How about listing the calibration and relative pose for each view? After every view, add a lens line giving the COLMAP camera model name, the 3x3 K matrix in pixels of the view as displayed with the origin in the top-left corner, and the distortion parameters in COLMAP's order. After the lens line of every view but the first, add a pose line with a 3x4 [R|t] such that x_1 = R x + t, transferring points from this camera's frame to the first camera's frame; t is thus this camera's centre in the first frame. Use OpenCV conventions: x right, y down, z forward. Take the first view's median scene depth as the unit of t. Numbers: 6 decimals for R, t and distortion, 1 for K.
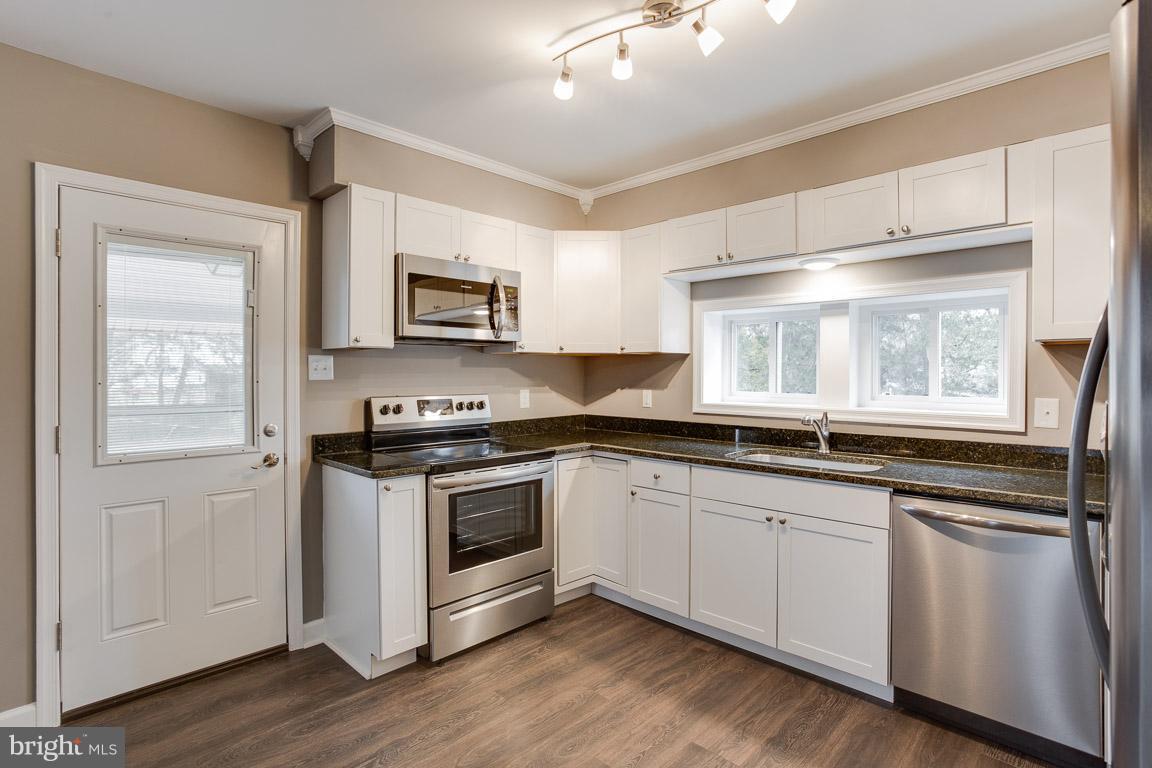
lens RADIAL K [[571.7, 0, 572.6], [0, 571.7, 379.2], [0, 0, 1]] dist [-0.043800, 0.006789]
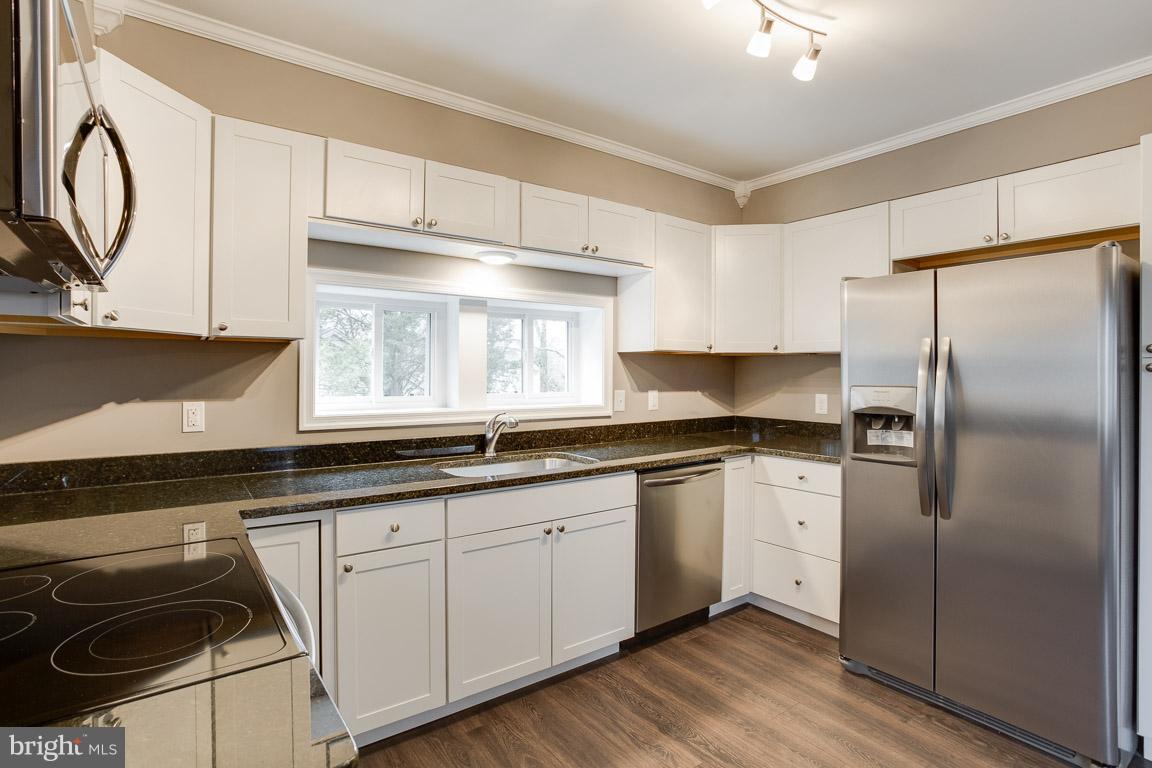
lens RADIAL K [[571.7, 0, 575.2], [0, 571.7, 378.1], [0, 0, 1]] dist [-0.043800, 0.006789]
pose [[0.143588, -0.012421, 0.989560, -0.498023], [0.006081, 0.999913, 0.011669, -0.011956], [-0.989619, 0.004342, 0.143651, 0.734369]]
